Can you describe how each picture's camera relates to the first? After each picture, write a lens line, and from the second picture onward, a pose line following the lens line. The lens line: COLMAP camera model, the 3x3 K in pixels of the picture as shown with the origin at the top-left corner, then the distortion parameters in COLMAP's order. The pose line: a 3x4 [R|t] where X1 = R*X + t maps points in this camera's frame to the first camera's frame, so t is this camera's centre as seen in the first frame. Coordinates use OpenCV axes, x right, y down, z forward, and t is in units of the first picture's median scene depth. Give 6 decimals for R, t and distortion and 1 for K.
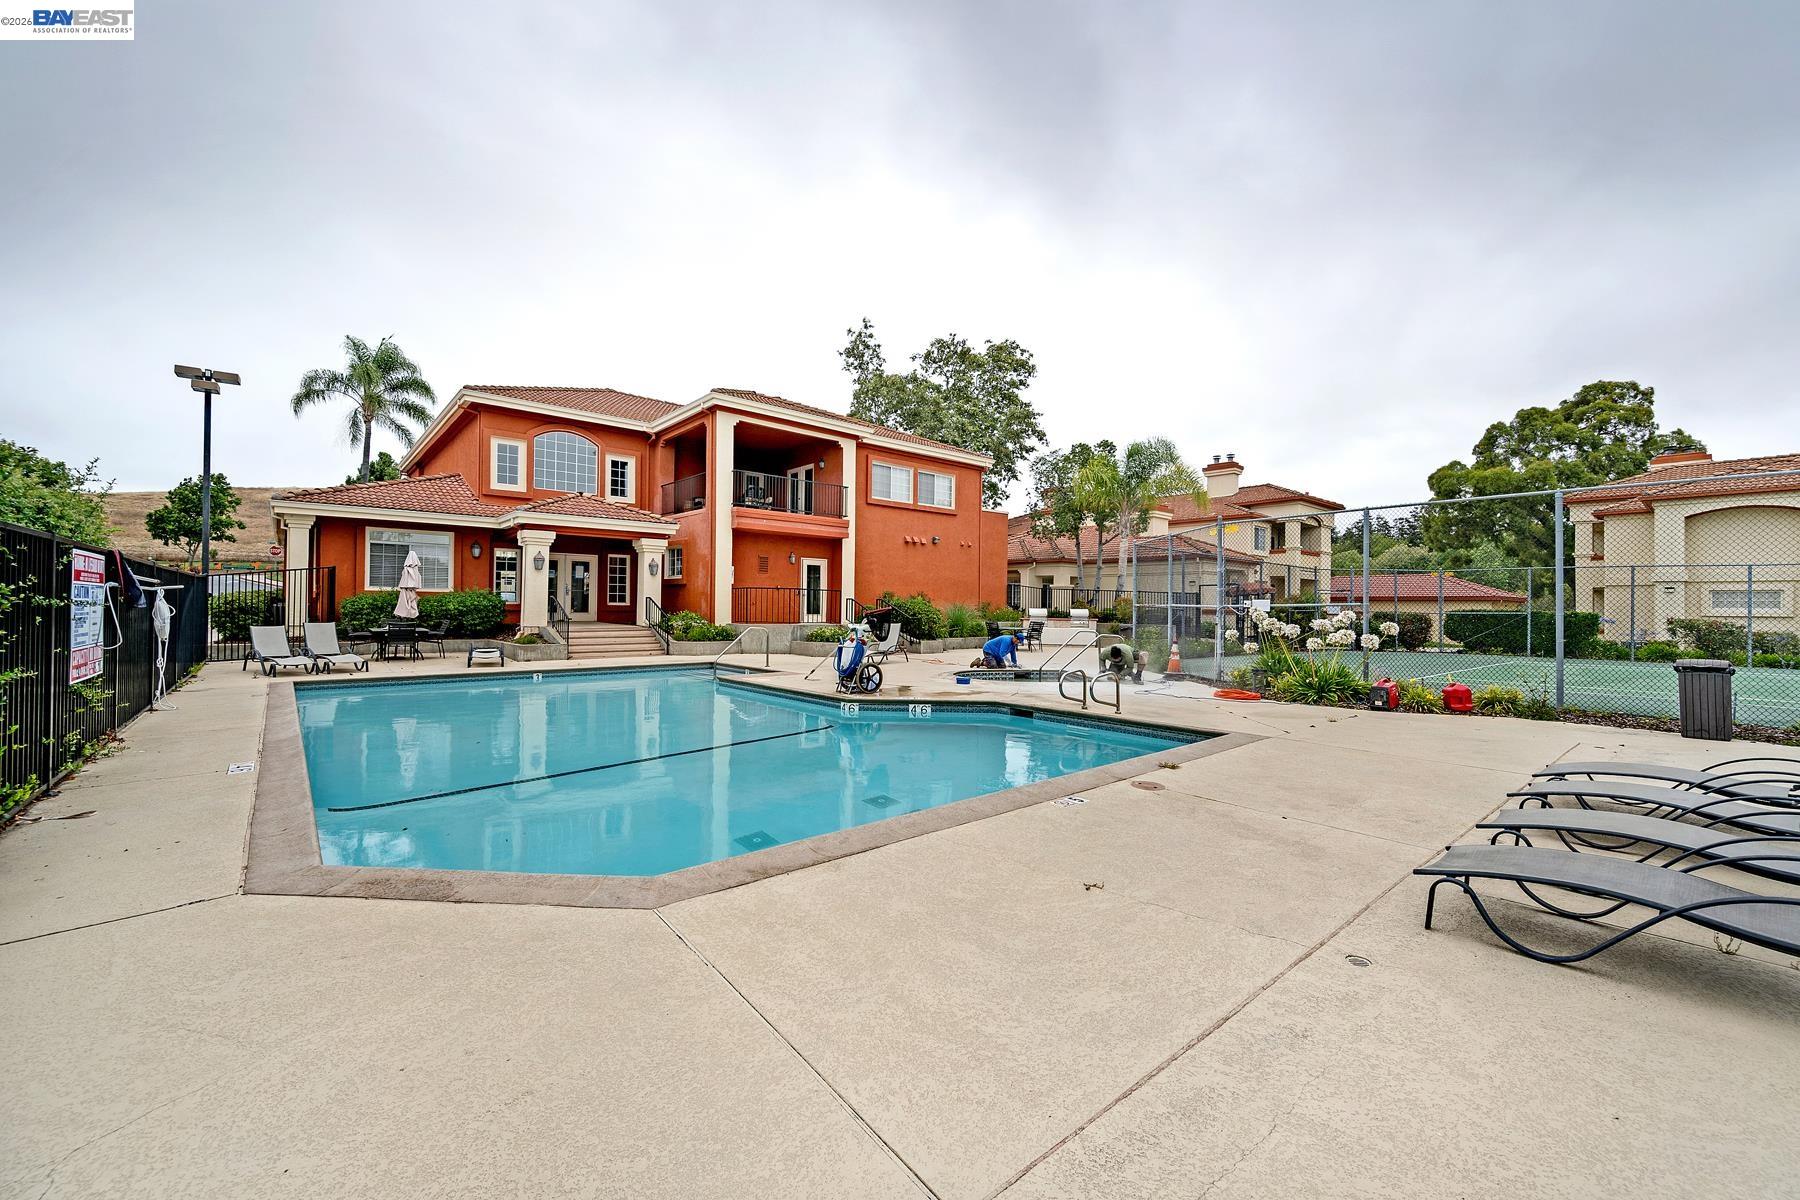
lens RADIAL K [[712.0, 0, 895.5], [0, 712.0, 597.5], [0, 0, 1]] dist [-0.003391, -0.000349]
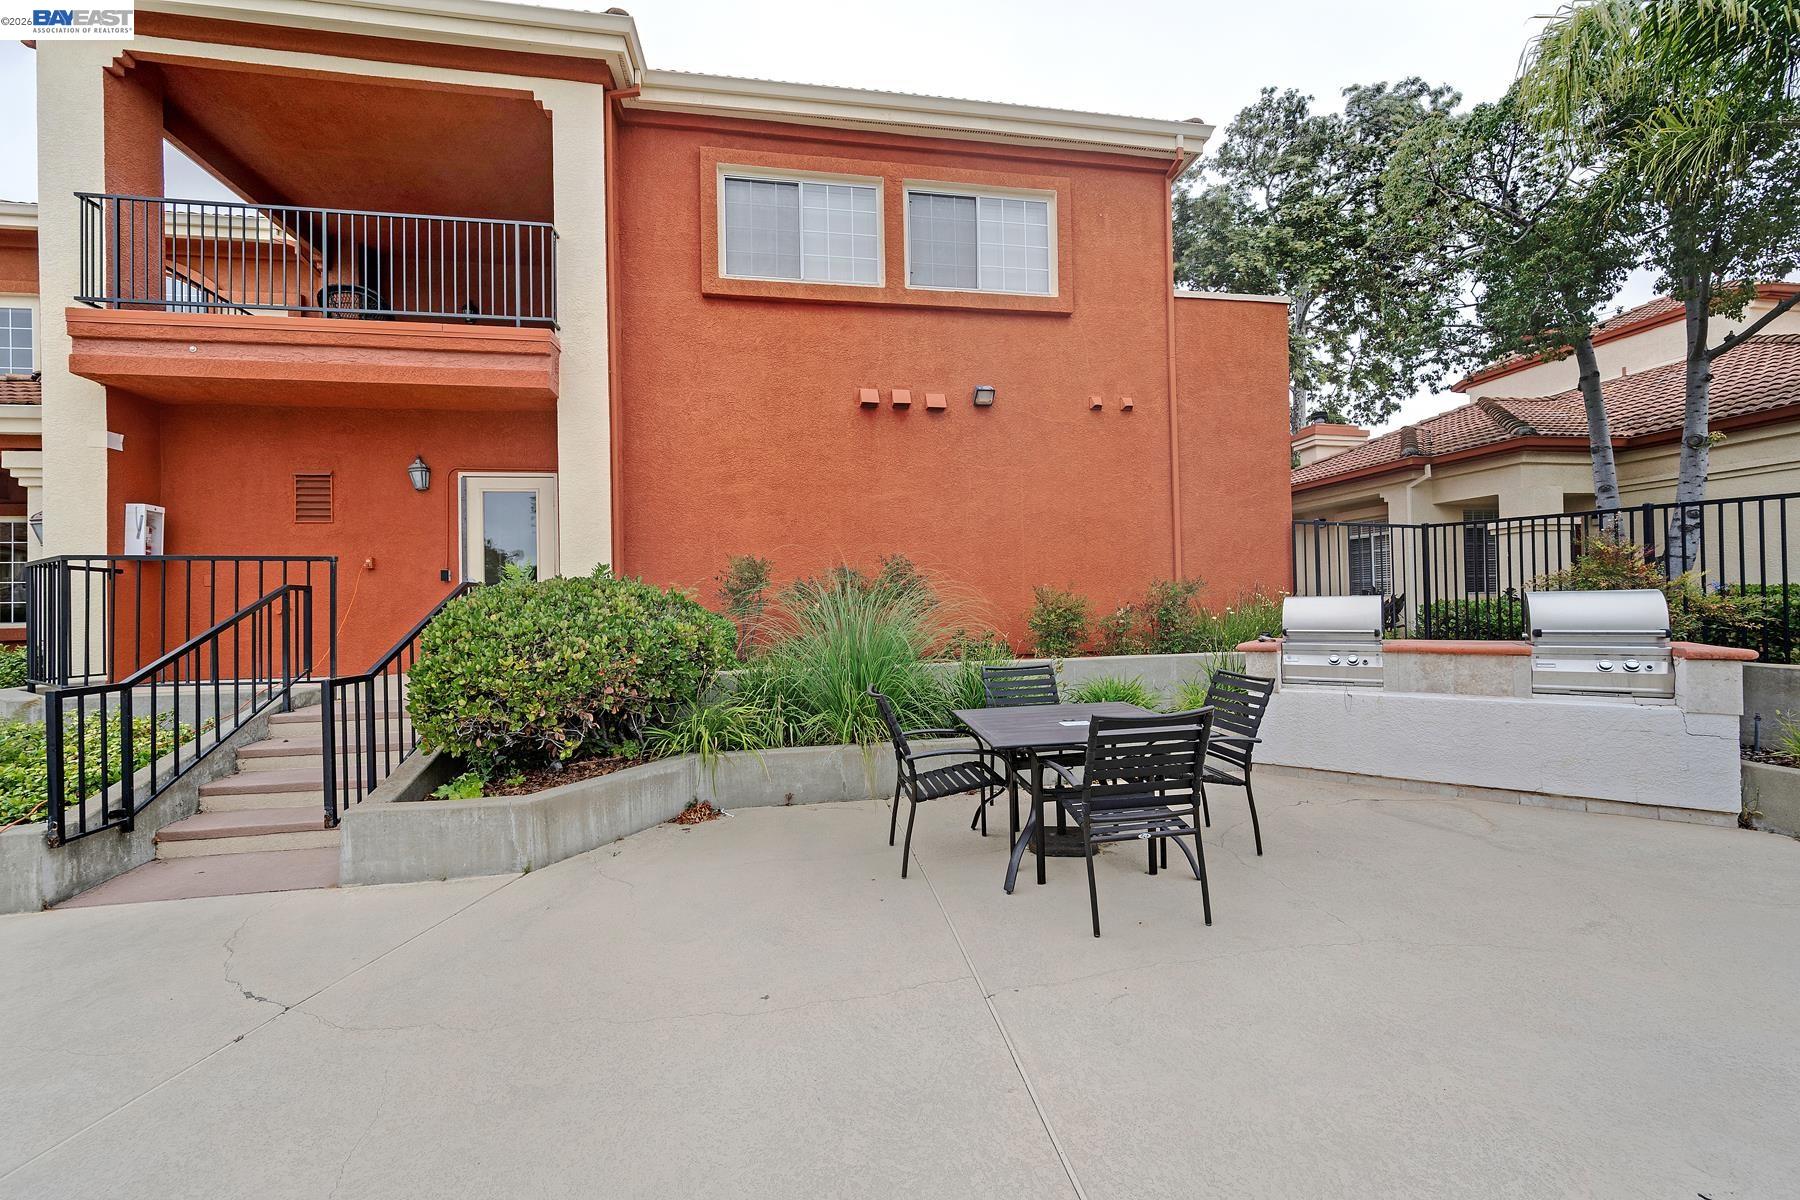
lens RADIAL K [[712.0, 0, 895.5], [0, 712.0, 597.5], [0, 0, 1]] dist [-0.003391, -0.000349]
pose [[0.856604, -0.035511, -0.514751, 0.187870], [0.034658, 0.999336, -0.011266, 0.013369], [0.514809, -0.008190, 0.857266, 0.712516]]
